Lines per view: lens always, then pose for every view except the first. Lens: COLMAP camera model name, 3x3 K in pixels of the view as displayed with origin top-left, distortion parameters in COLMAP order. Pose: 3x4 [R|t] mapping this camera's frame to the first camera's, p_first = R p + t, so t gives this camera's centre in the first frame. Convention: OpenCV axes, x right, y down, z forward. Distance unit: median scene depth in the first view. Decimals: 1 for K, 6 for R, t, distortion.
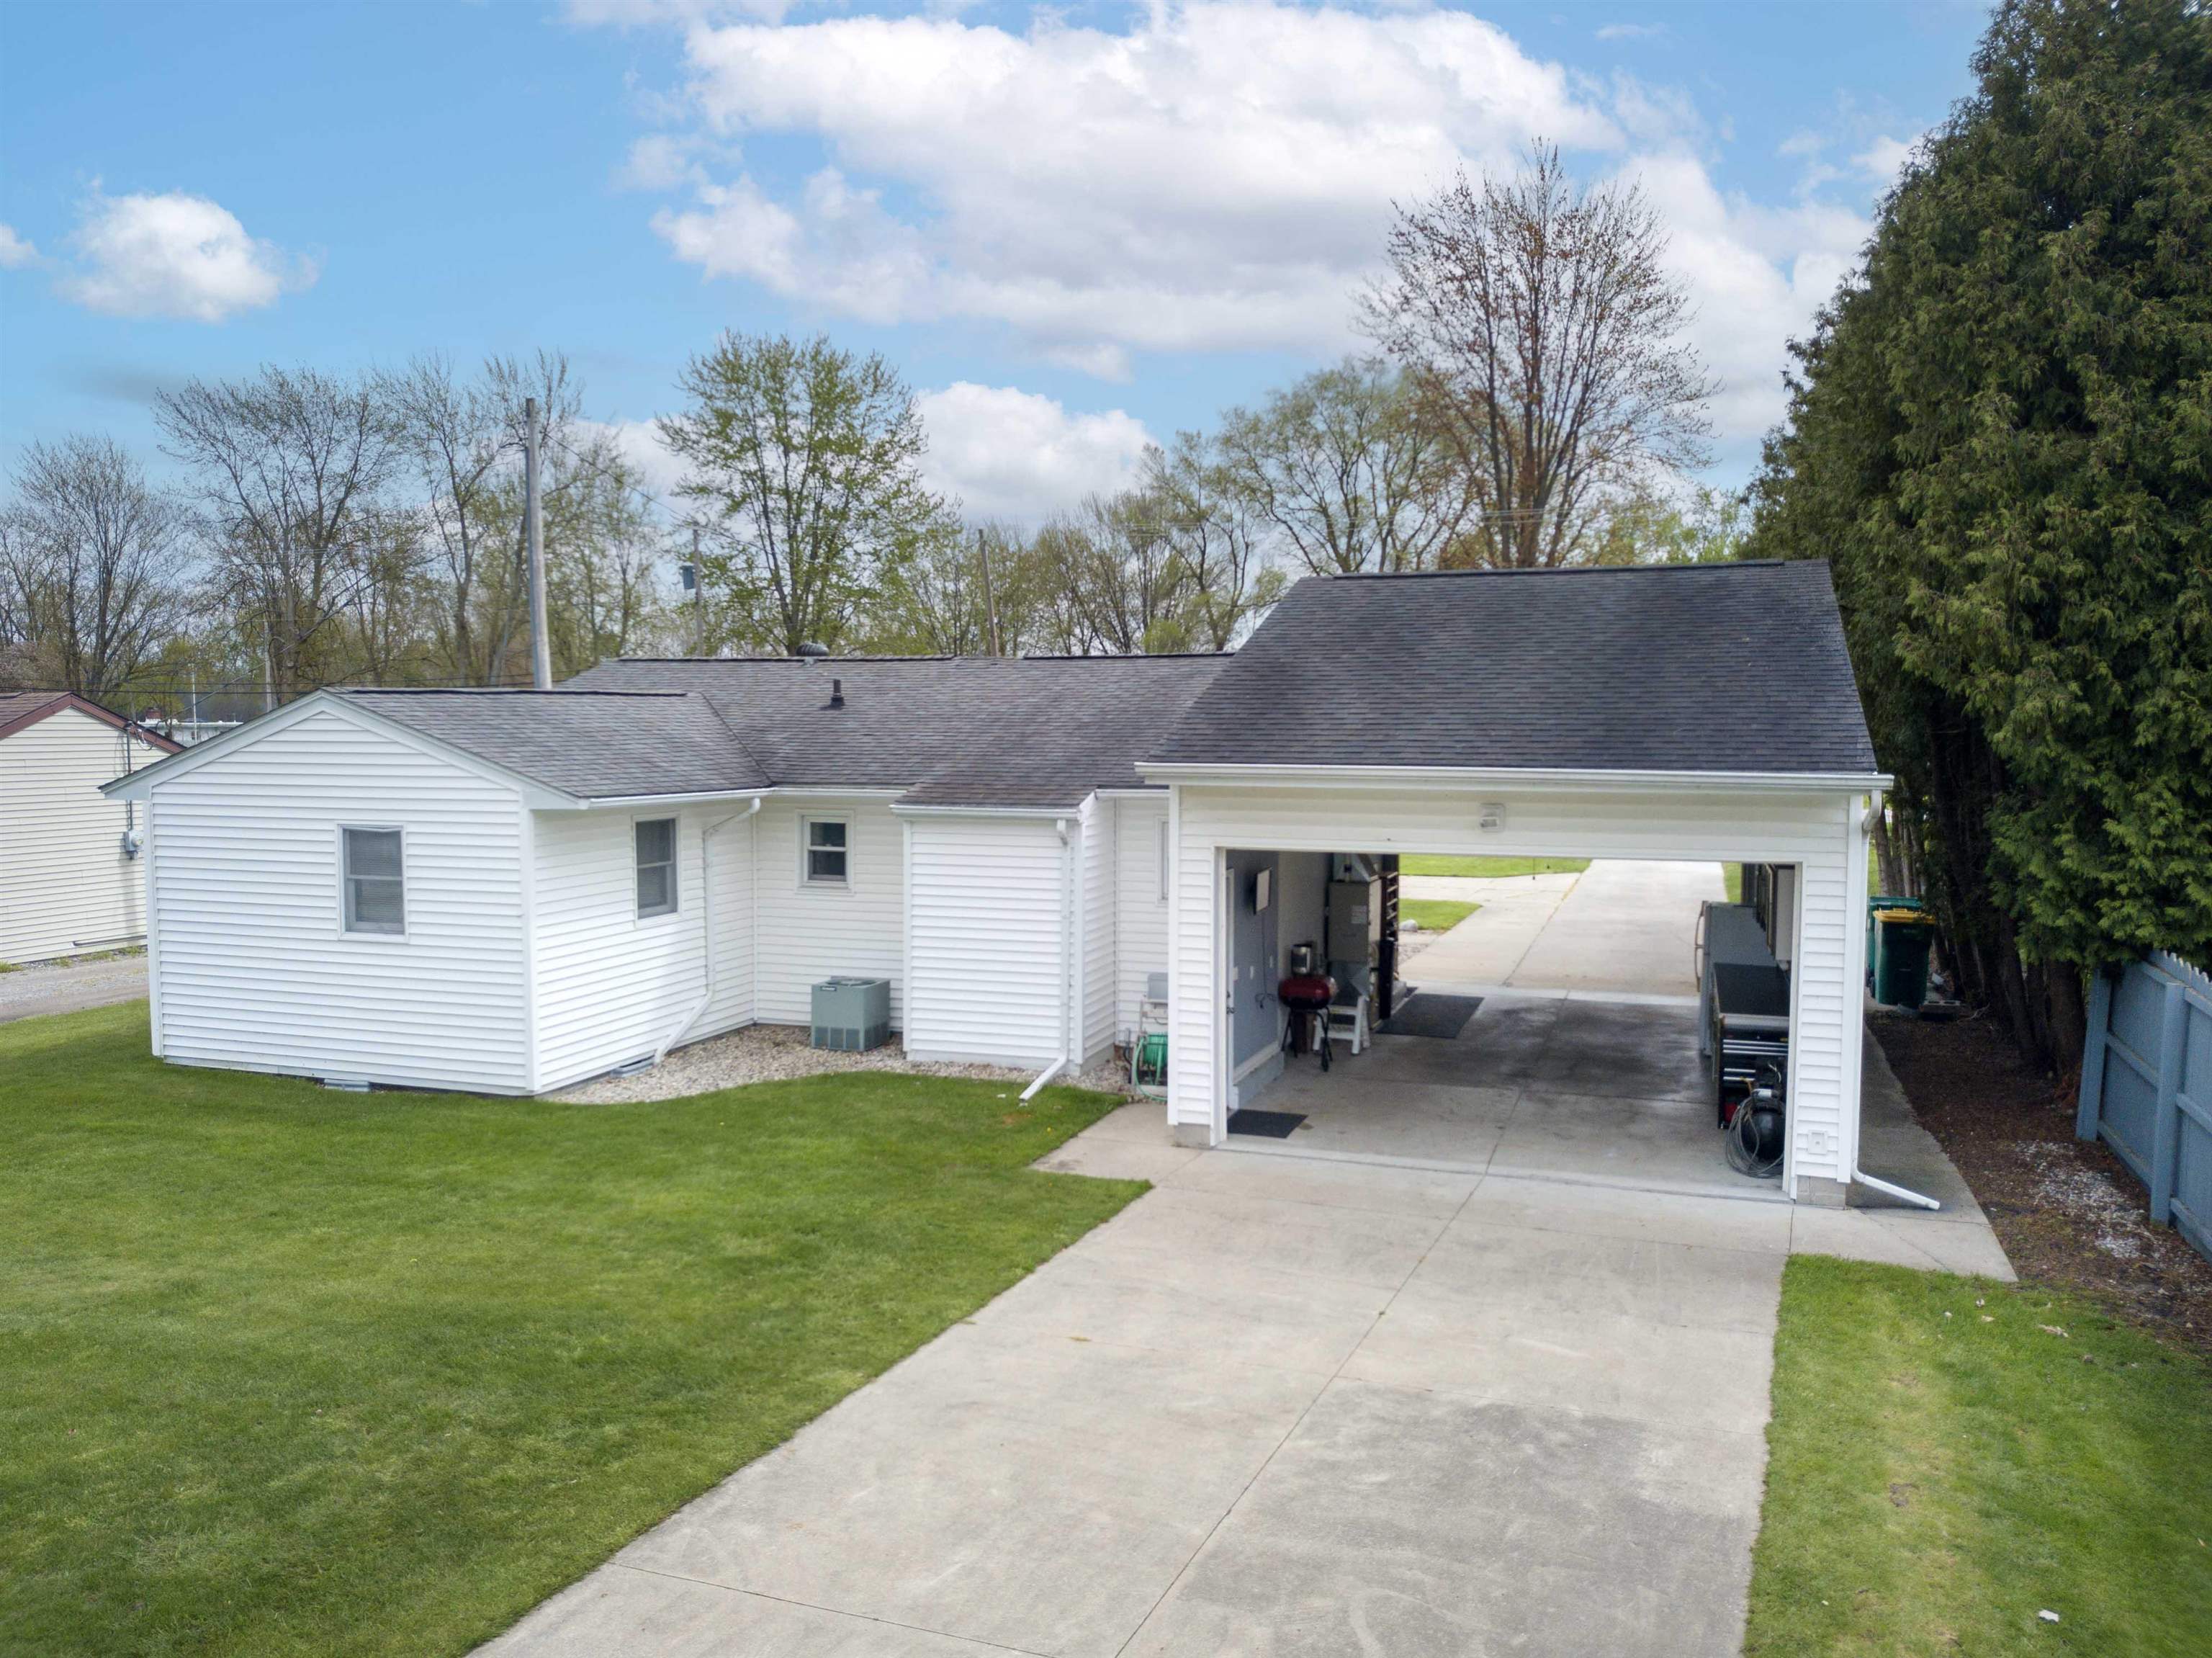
lens RADIAL K [[1689.1, 0, 1106.0], [0, 1689.1, 829.0], [0, 0, 1]] dist [0.008717, 0.005676]
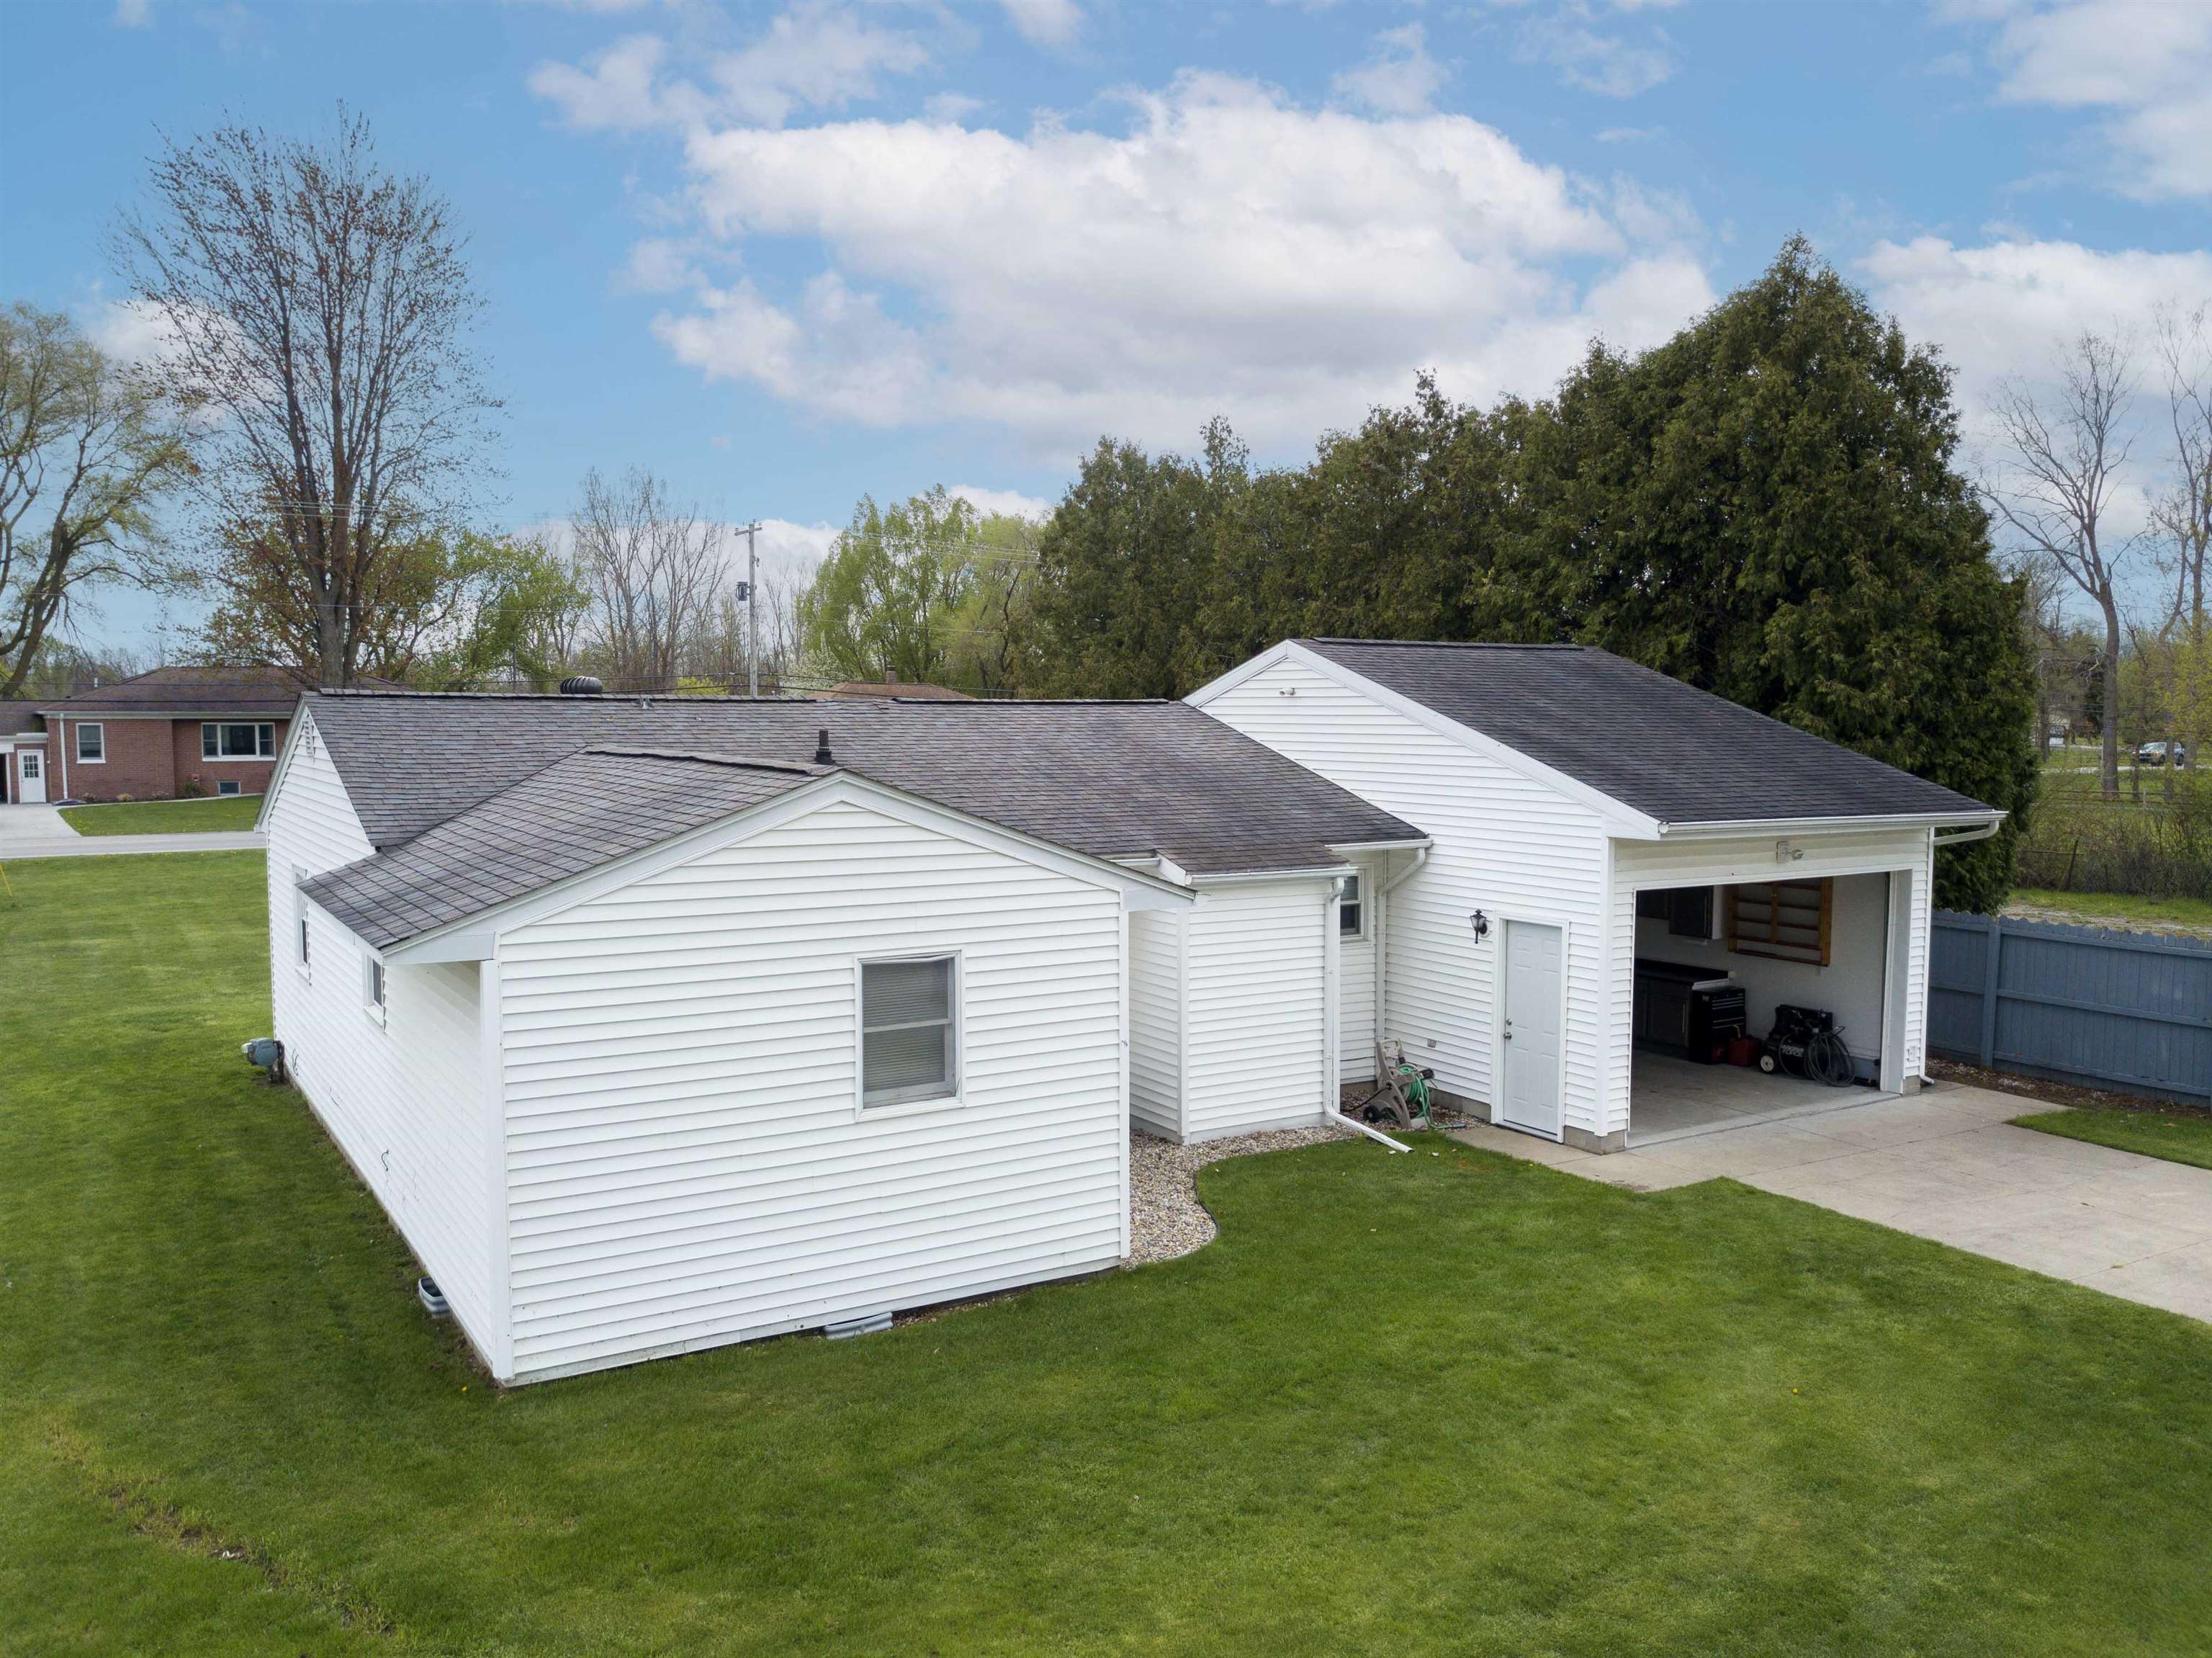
lens RADIAL K [[1689.1, 0, 1106.0], [0, 1689.1, 829.0], [0, 0, 1]] dist [0.008717, 0.005676]
pose [[0.621155, -0.049727, 0.782108, -0.949441], [0.049229, 0.998490, 0.024387, -0.069369], [-0.782140, 0.023354, 0.622665, 0.485789]]
